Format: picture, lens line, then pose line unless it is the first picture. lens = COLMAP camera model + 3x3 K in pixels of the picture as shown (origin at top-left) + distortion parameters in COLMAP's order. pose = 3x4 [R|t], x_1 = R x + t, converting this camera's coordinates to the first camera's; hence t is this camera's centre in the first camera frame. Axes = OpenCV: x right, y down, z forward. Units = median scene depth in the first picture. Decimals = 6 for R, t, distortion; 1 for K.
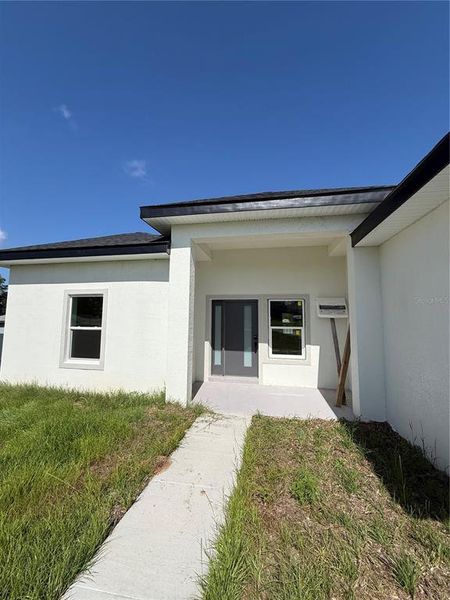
lens RADIAL K [[239.6, 0, 224.7], [0, 239.6, 298.5], [0, 0, 1]] dist [0.004706, 0.000118]
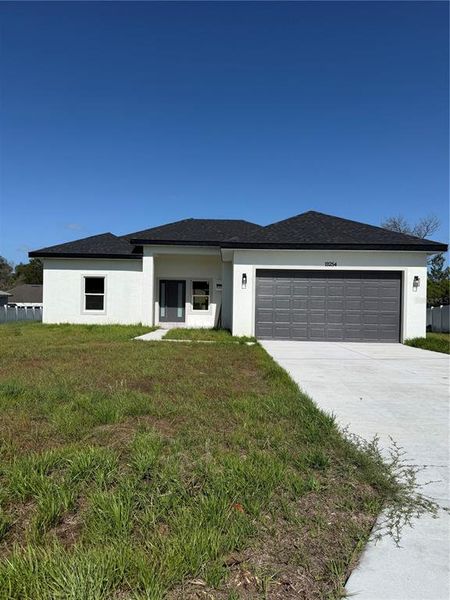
lens RADIAL K [[239.6, 0, 224.7], [0, 239.6, 298.5], [0, 0, 1]] dist [0.004706, 0.000118]
pose [[0.961622, 0.001094, 0.274375, -0.081683], [-0.031977, 0.993625, 0.108110, -0.066512], [-0.272508, -0.112735, 0.955526, -0.893977]]
